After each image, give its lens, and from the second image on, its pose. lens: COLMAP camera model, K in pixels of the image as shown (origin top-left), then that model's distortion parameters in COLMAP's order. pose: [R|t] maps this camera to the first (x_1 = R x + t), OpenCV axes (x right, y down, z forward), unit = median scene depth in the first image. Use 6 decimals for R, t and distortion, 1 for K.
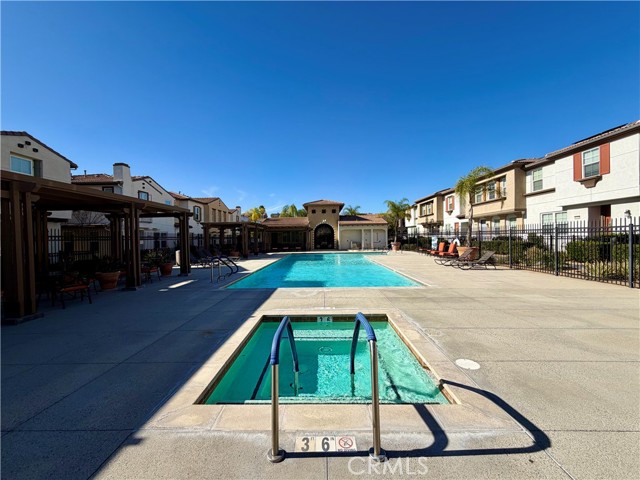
lens RADIAL K [[253.2, 0, 319.8], [0, 253.2, 240.9], [0, 0, 1]] dist [-0.000364, -0.000400]
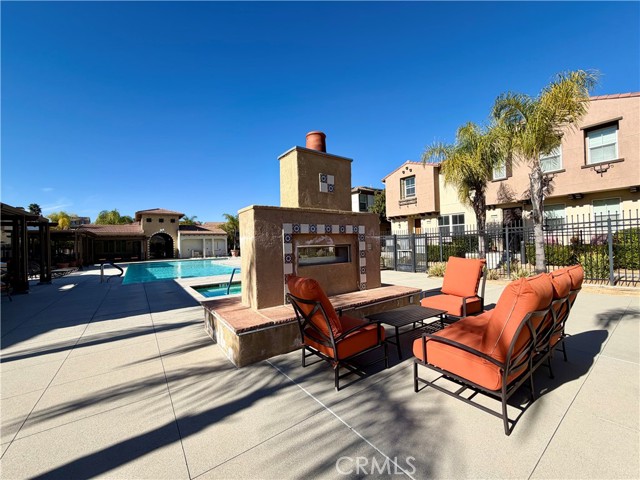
lens RADIAL K [[253.2, 0, 317.9], [0, 253.2, 239.5], [0, 0, 1]] dist [-0.000364, -0.000400]
pose [[0.798621, 0.000040, 0.601835, -0.099415], [0.023707, 0.999222, -0.031526, 0.004257], [-0.601367, 0.039445, 0.797998, -0.174421]]
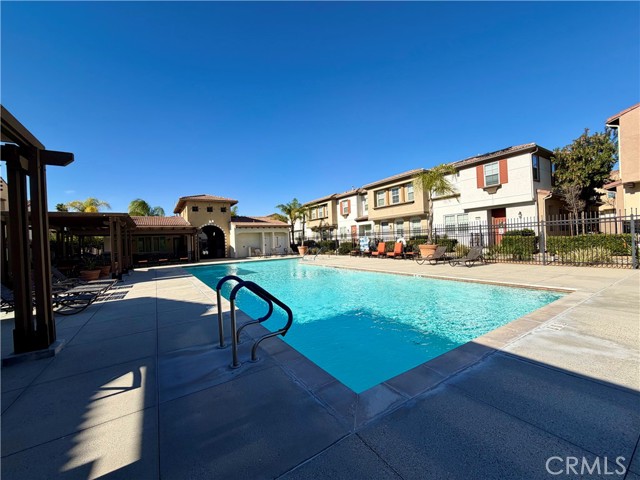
lens RADIAL K [[253.2, 0, 318.4], [0, 253.2, 241.9], [0, 0, 1]] dist [-0.000364, -0.000400]
pose [[0.830662, -0.020418, 0.556403, -0.151447], [0.035884, 0.999213, -0.016904, 0.007098], [-0.555620, 0.034008, 0.830741, 0.203265]]
